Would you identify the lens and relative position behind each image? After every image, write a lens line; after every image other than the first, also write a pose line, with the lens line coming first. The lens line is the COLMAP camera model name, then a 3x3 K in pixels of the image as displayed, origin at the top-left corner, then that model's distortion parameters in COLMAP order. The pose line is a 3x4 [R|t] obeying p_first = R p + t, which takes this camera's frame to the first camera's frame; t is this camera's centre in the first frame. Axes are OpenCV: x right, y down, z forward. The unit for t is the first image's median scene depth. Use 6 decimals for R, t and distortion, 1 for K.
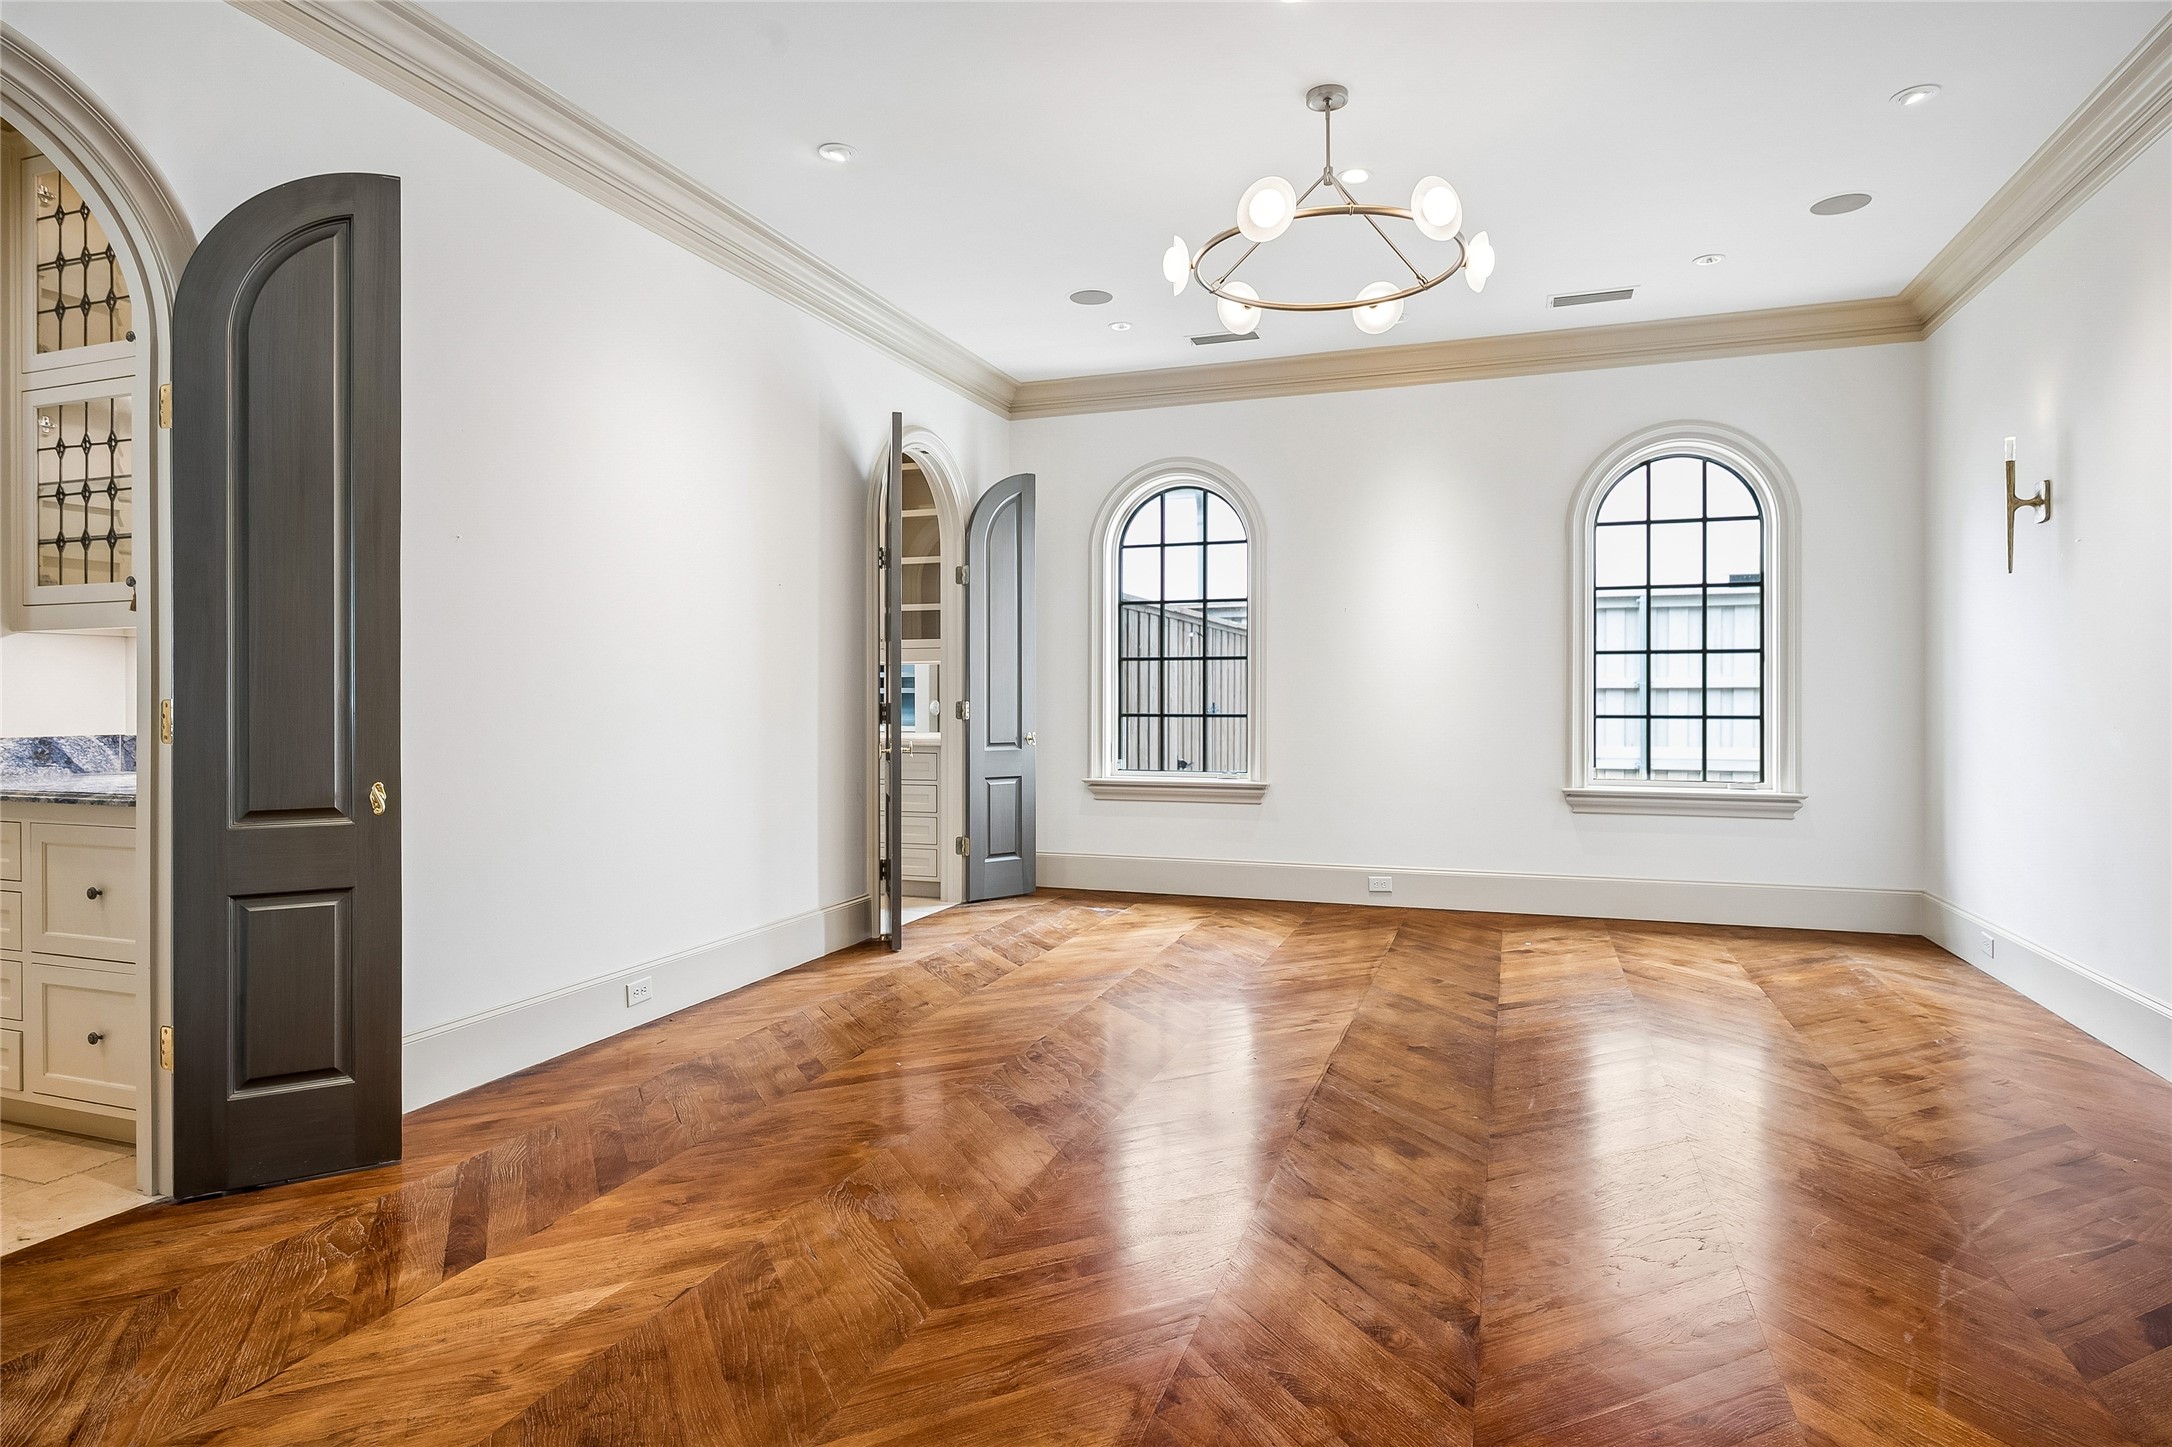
lens RADIAL K [[1209.4, 0, 1089.4], [0, 1209.4, 714.9], [0, 0, 1]] dist [0.000840, -0.001822]
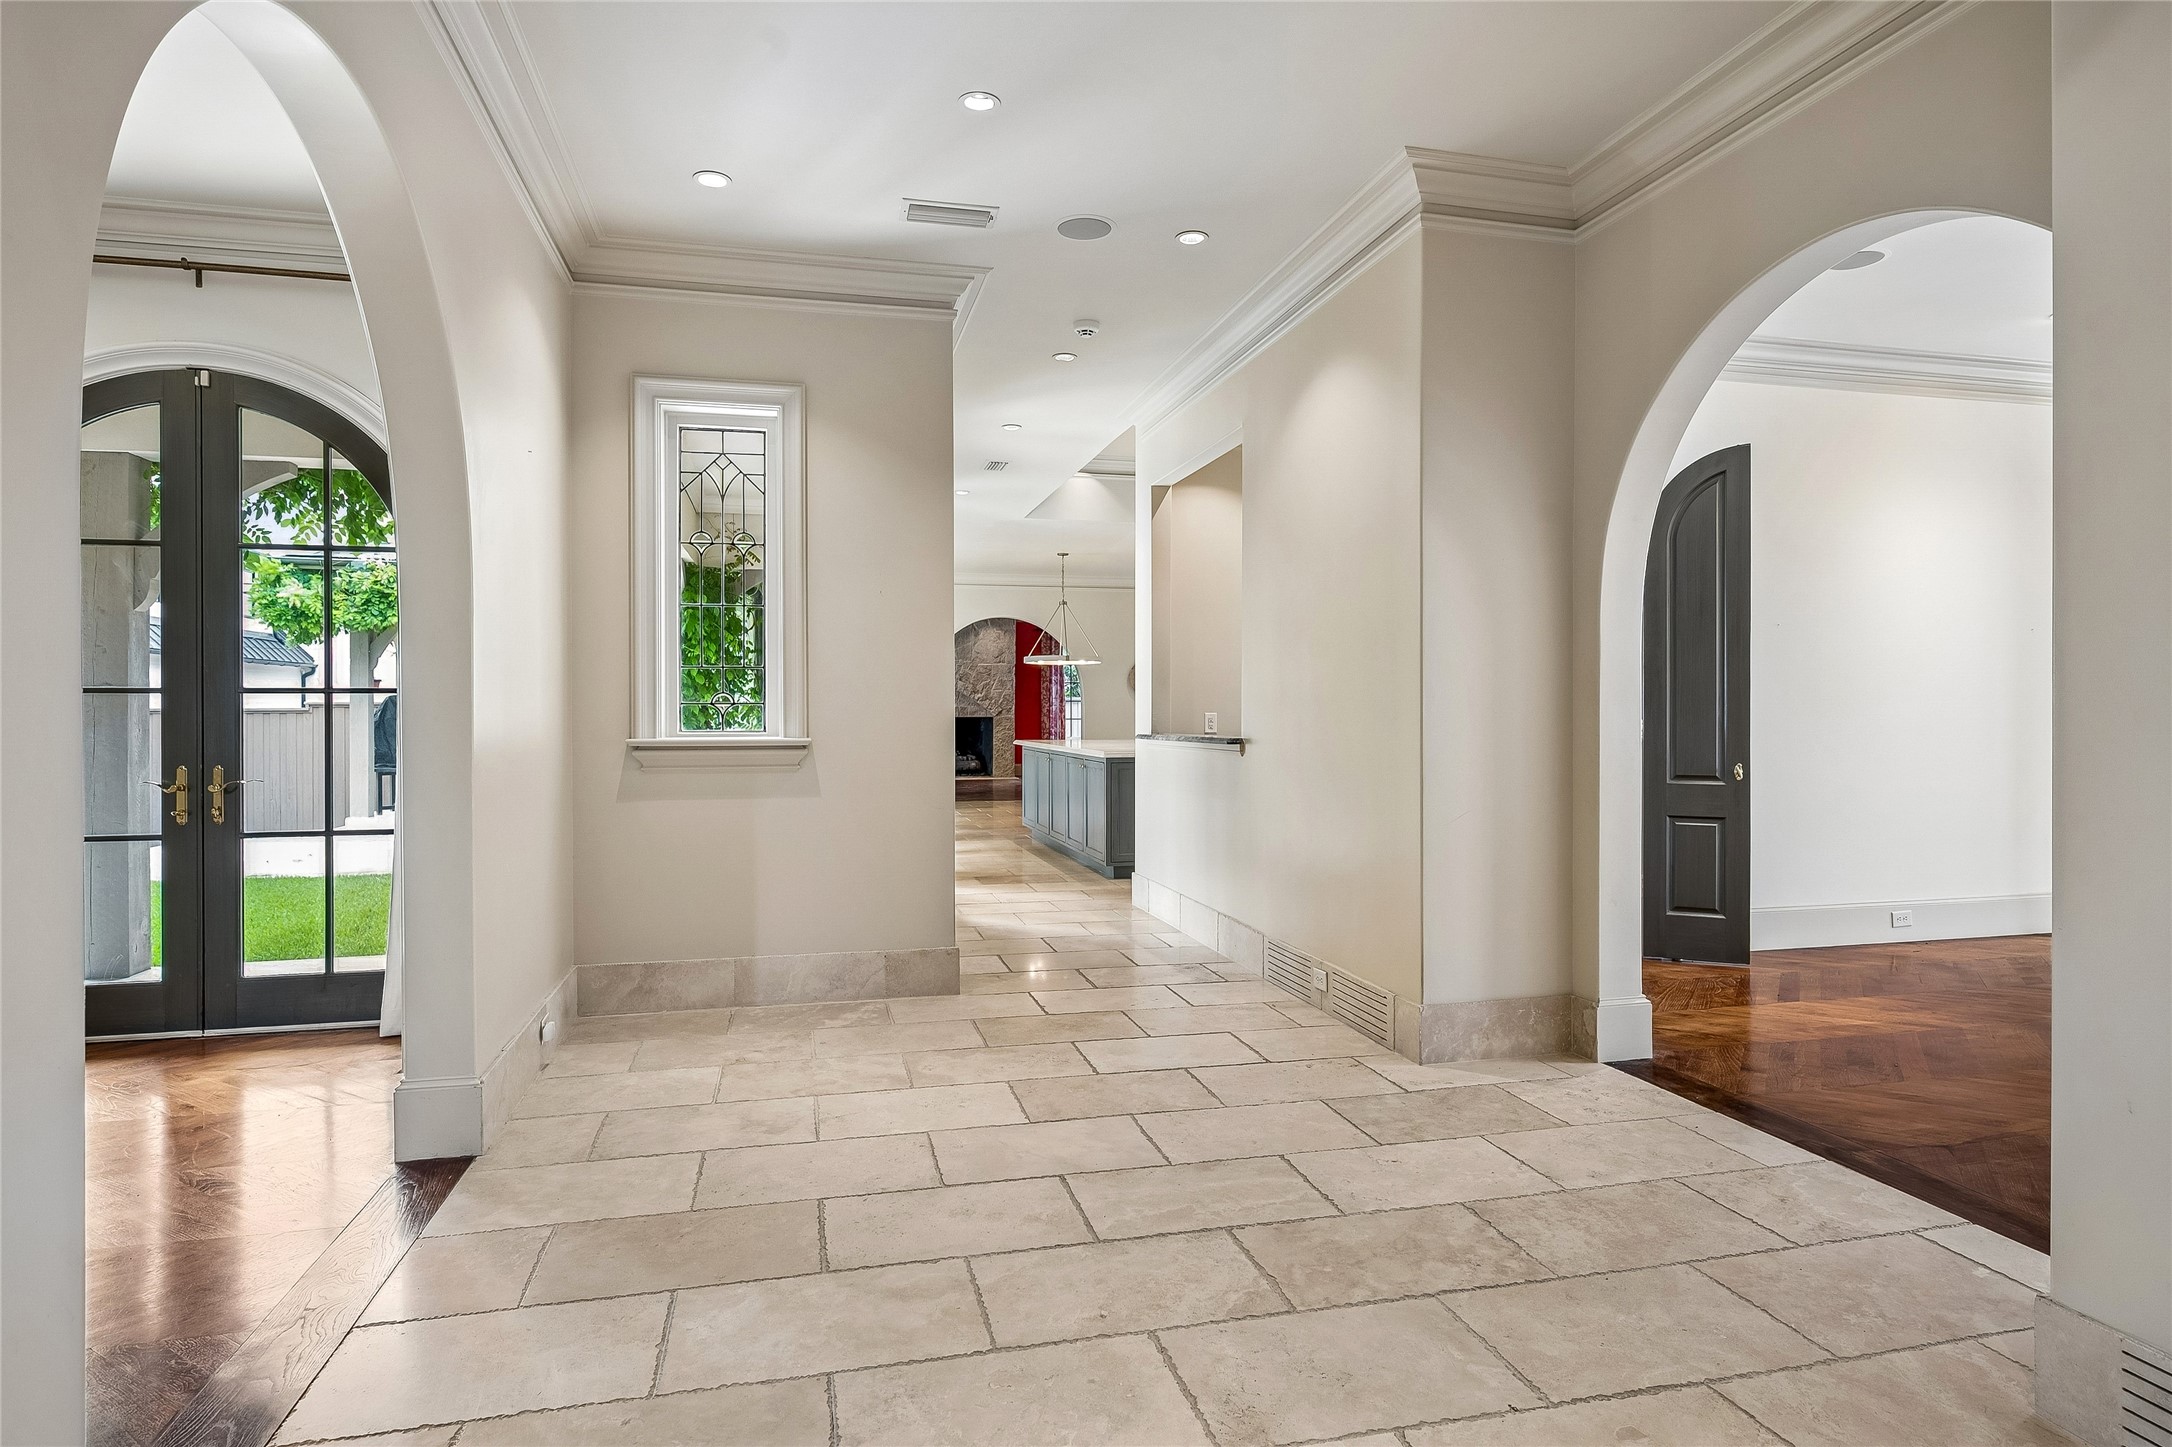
lens RADIAL K [[1209.4, 0, 1084.6], [0, 1209.4, 728.7], [0, 0, 1]] dist [0.000840, -0.001822]
pose [[0.558382, 0.002715, -0.829580, 0.423443], [-0.002038, 0.999996, 0.001902, -0.000832], [0.829582, 0.000629, 0.558385, -0.931175]]
